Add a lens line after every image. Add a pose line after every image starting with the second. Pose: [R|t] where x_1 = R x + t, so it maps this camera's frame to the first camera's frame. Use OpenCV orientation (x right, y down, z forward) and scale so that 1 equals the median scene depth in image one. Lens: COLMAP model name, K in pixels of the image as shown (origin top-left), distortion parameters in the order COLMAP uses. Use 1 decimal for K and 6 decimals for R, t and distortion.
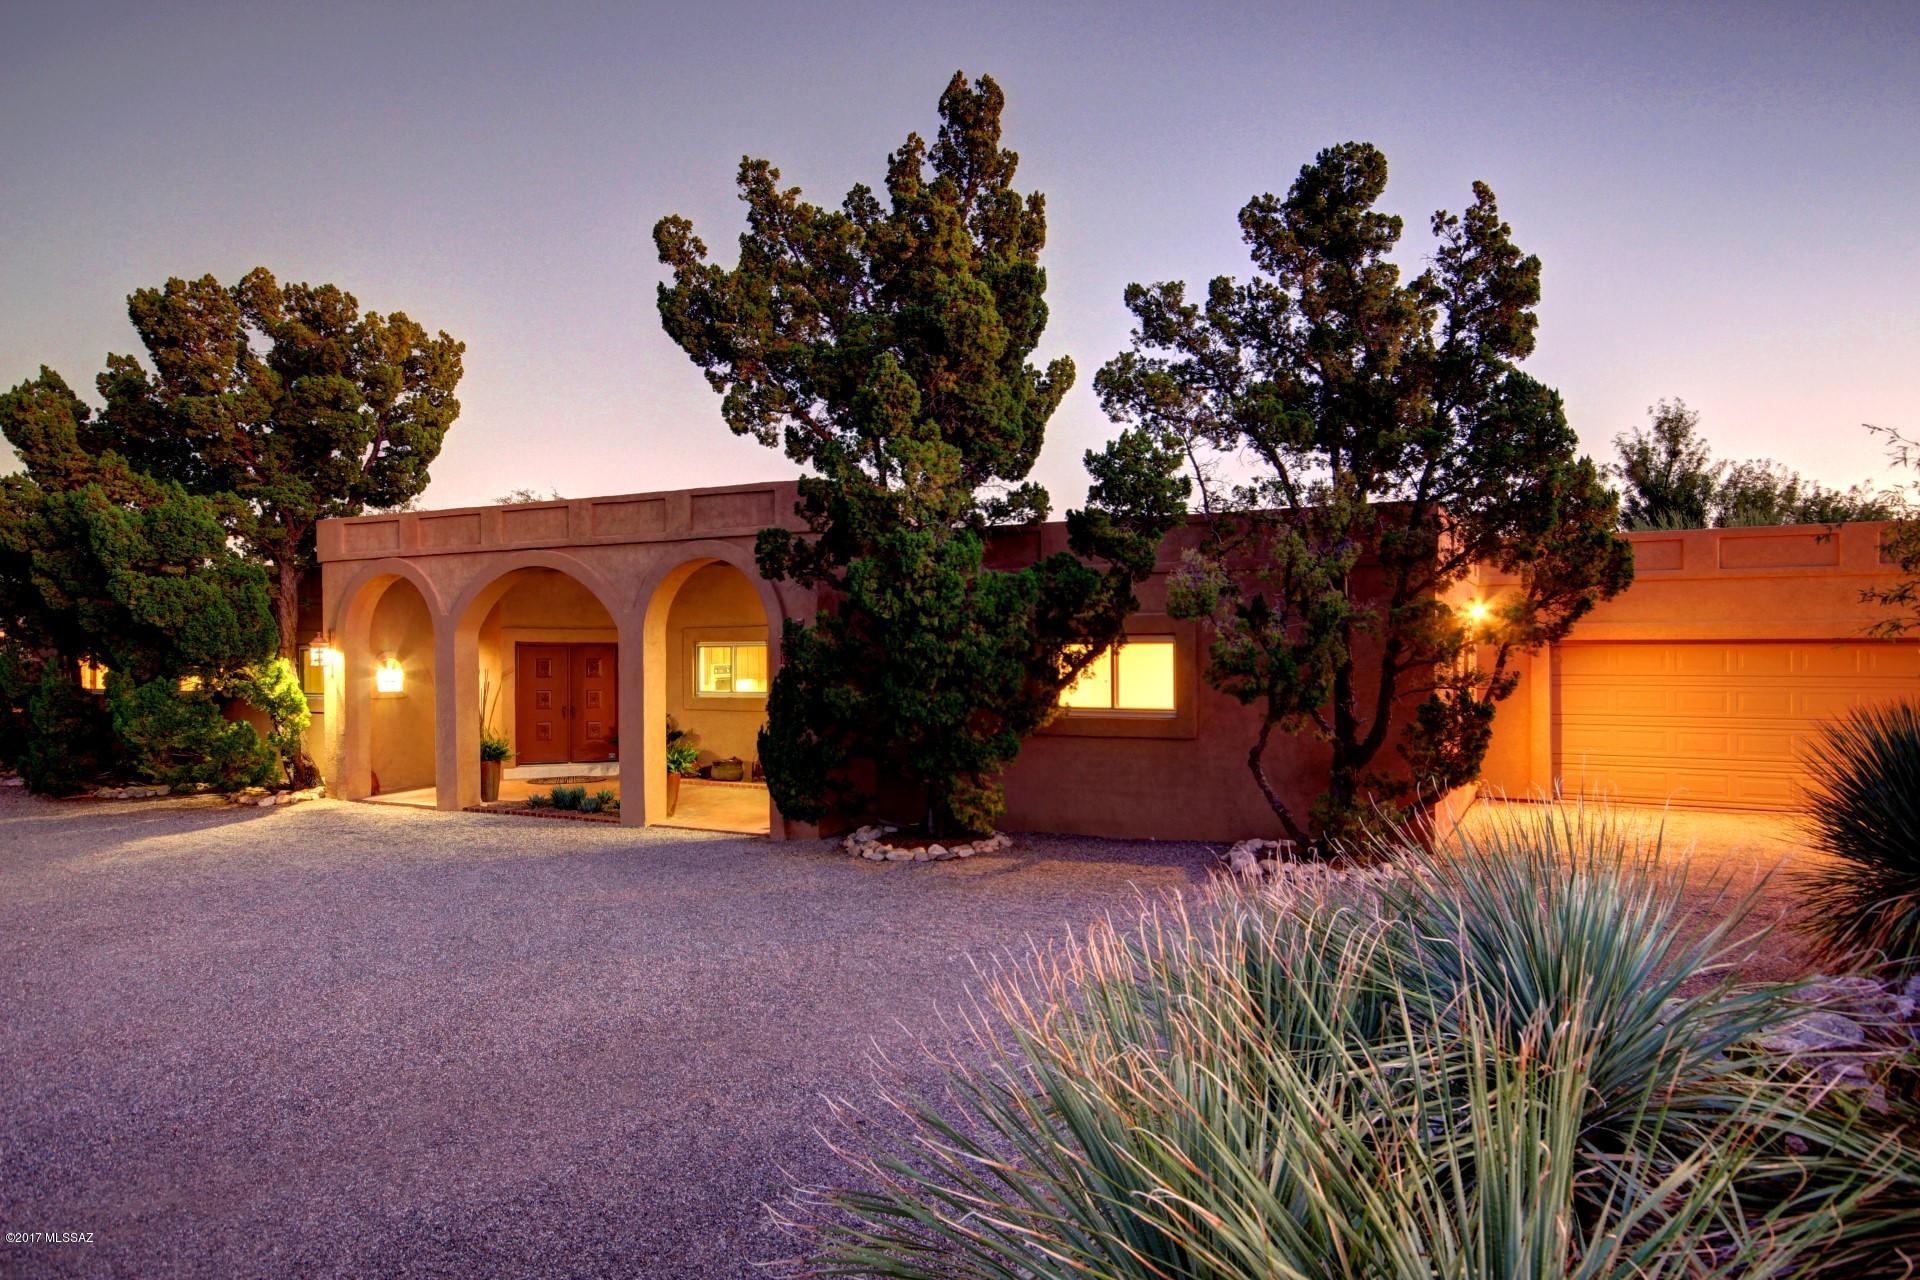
lens RADIAL K [[1154.4, 0, 961.3], [0, 1154.4, 639.3], [0, 0, 1]] dist [0.025348, 0.001648]
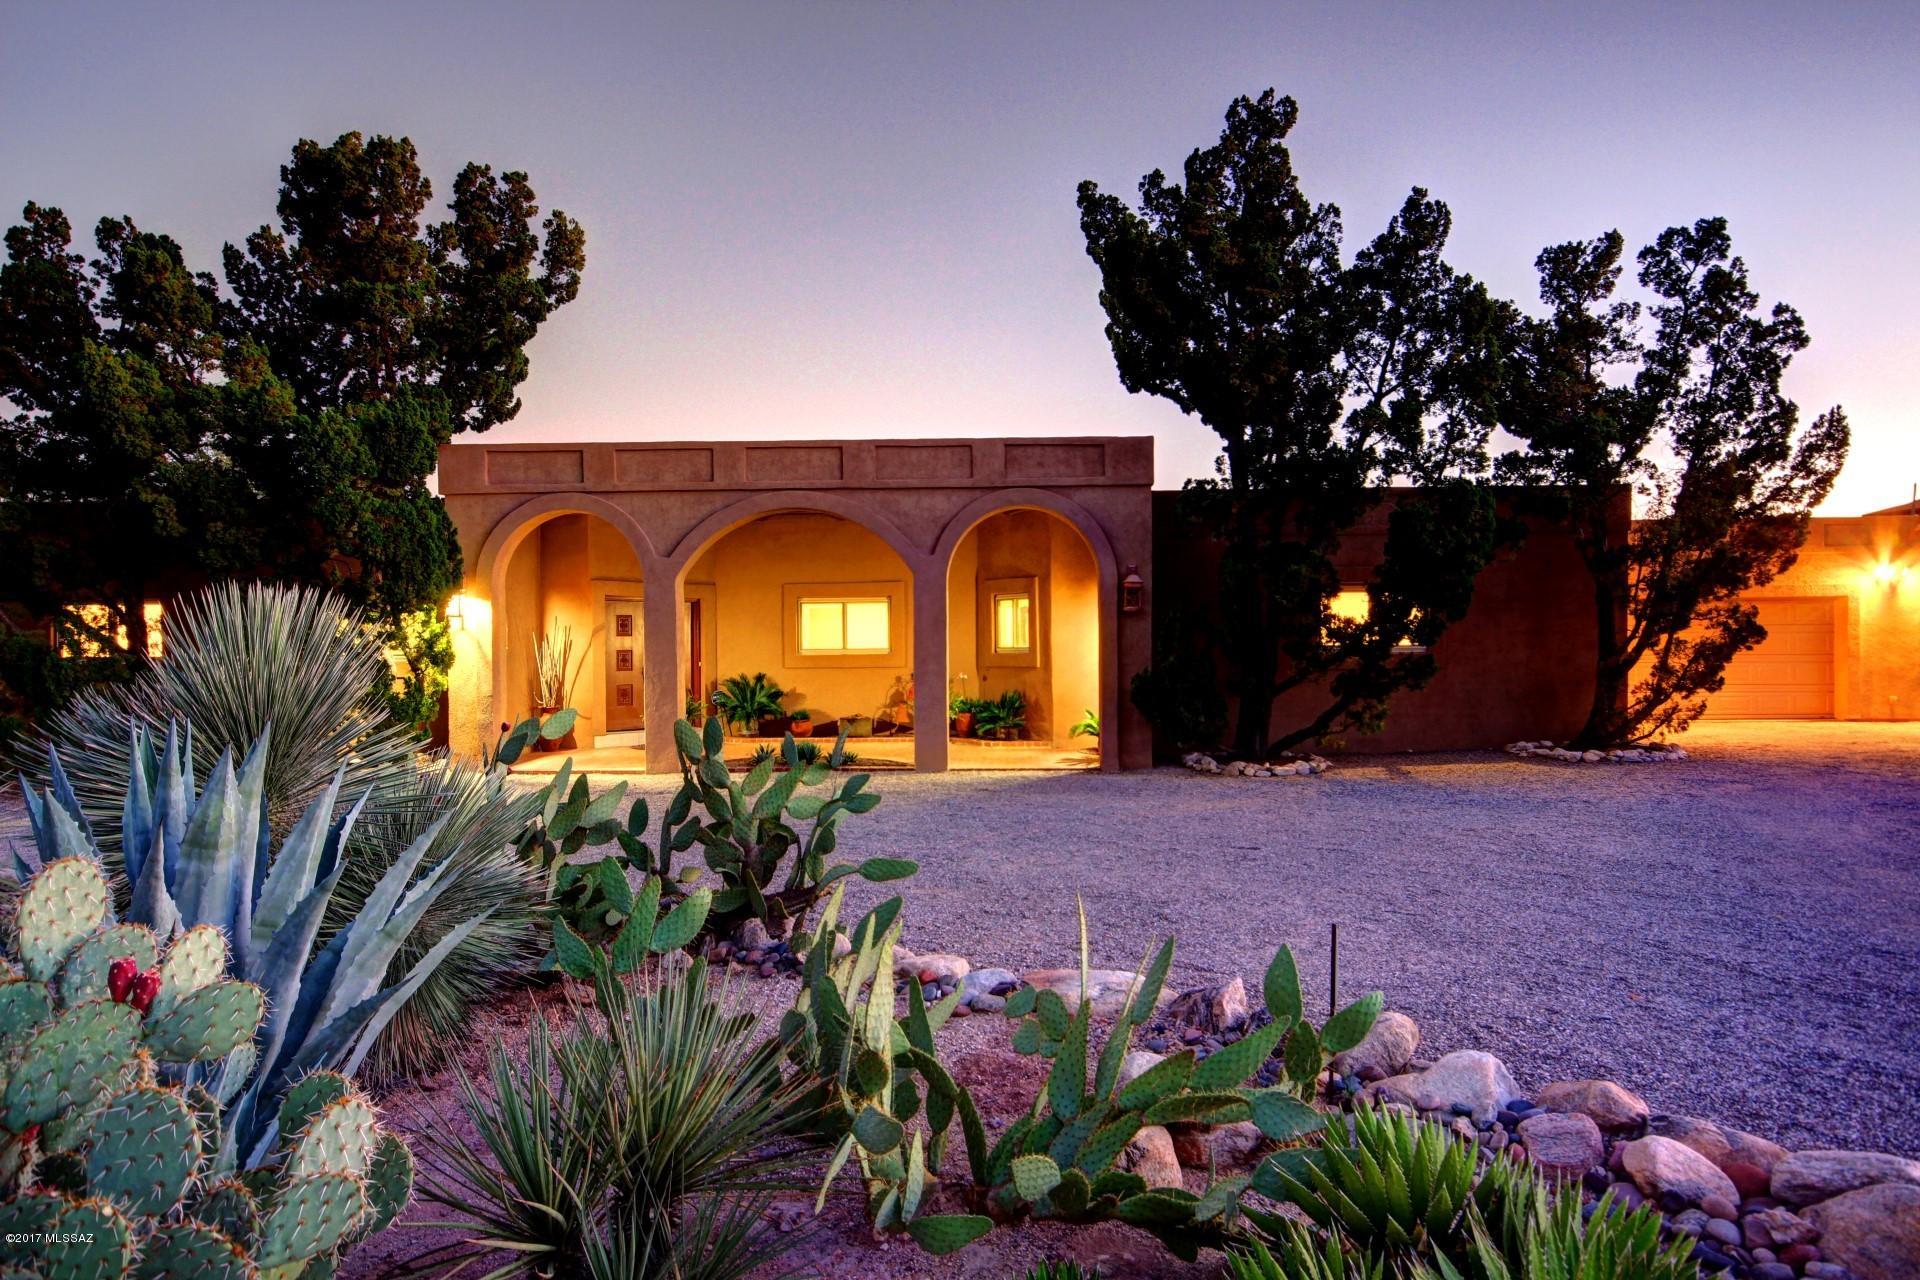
lens RADIAL K [[1154.4, 0, 963.1], [0, 1154.4, 639.8], [0, 0, 1]] dist [0.025348, 0.001648]
pose [[0.895164, -0.004179, 0.445718, -0.698388], [-0.000221, 0.999952, 0.009820, 0.037333], [-0.445738, -0.008889, 0.895119, 0.095540]]
